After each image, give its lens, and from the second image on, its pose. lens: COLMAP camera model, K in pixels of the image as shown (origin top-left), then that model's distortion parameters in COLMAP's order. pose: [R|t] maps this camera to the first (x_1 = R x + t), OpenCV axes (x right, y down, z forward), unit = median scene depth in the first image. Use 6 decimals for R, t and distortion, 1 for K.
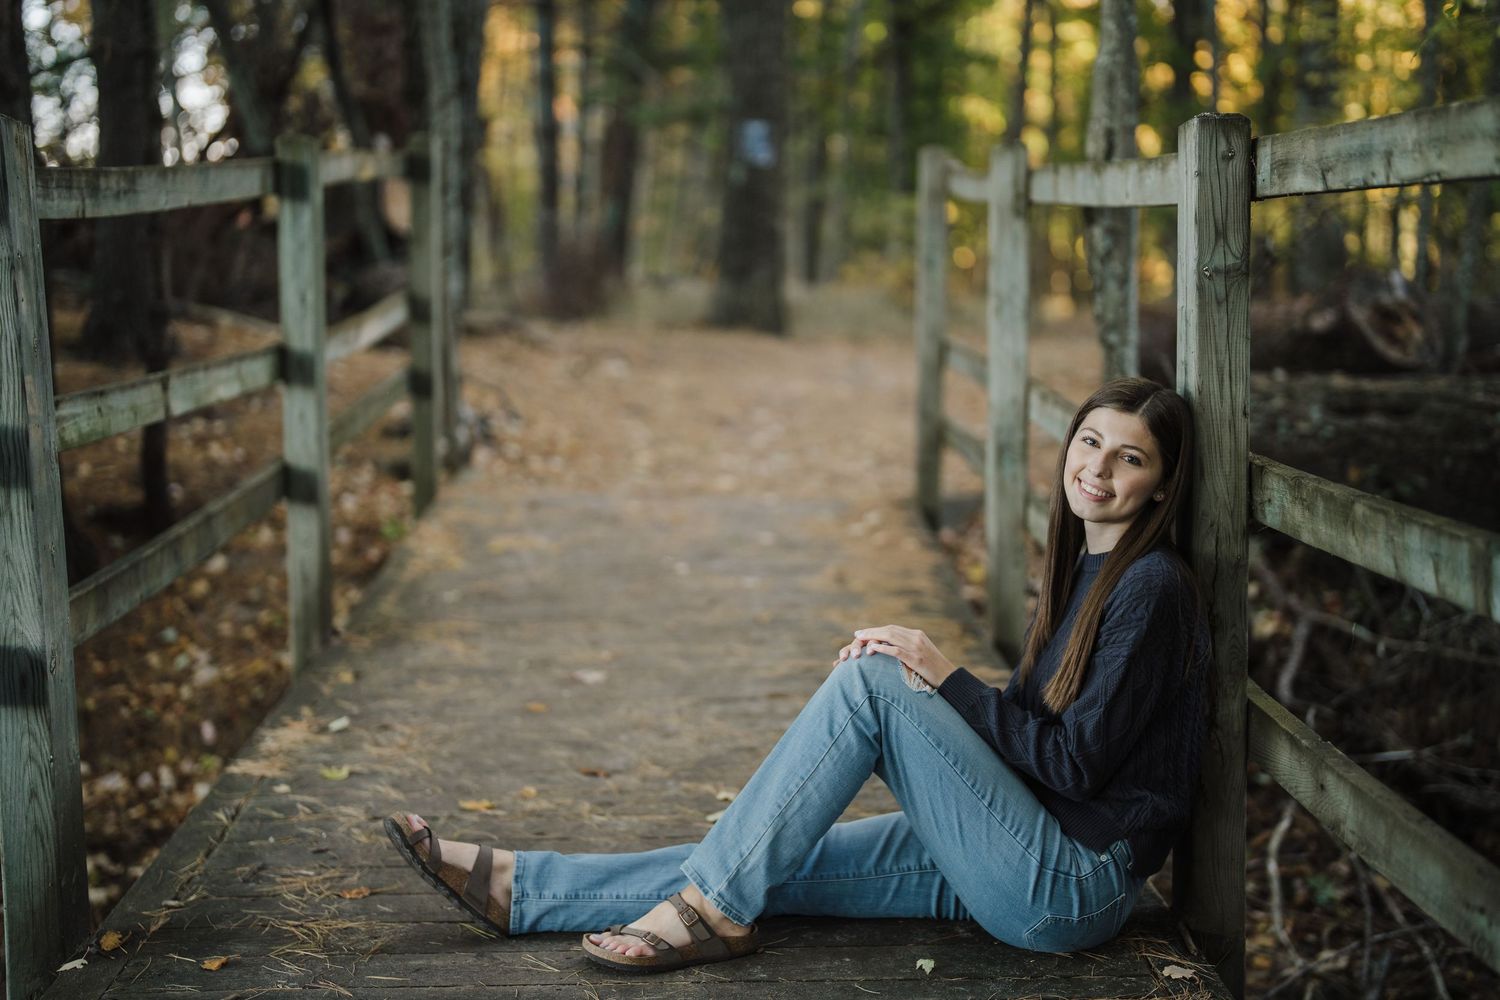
lens RADIAL K [[2131.5, 0, 721.2], [0, 2131.5, 502.6], [0, 0, 1]] dist [-0.068247, 0.978203]
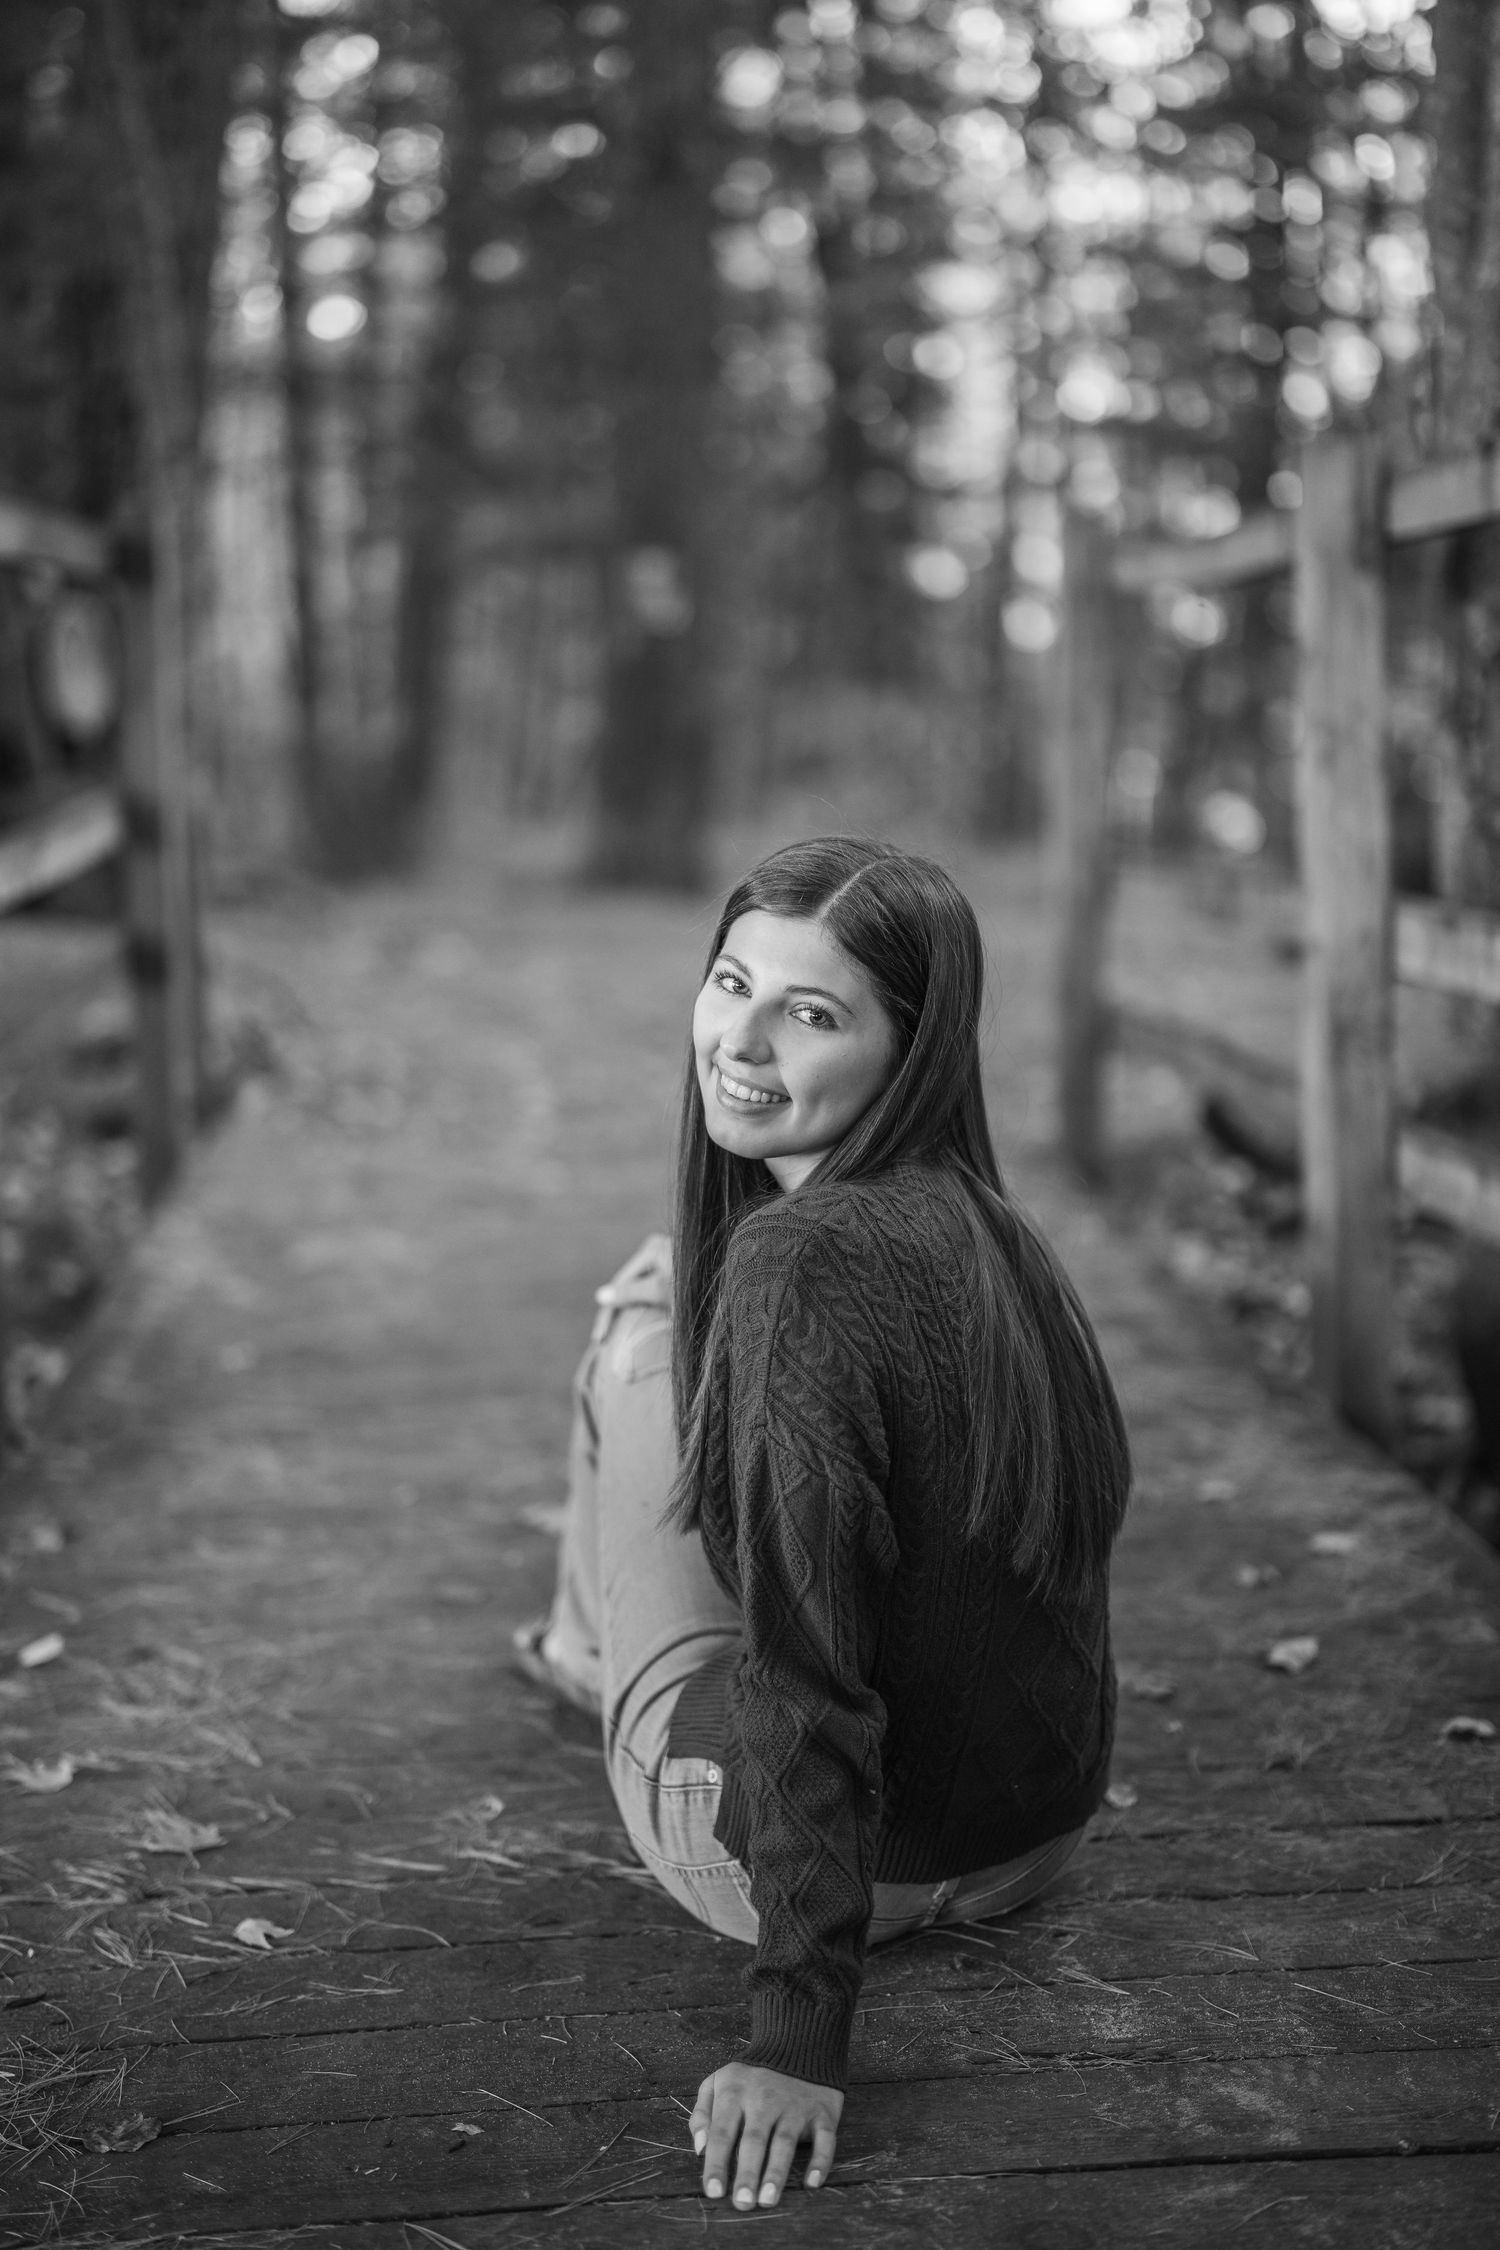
lens RADIAL K [[3197.2, 0, 701.0], [0, 3197.2, 1122.8], [0, 0, 1]] dist [-0.068247, 0.978203]
pose [[0.998384, -0.028285, 0.049291, -0.058065], [0.029247, 0.999393, -0.018907, 0.006038], [-0.048726, 0.020318, 0.998606, 0.256838]]
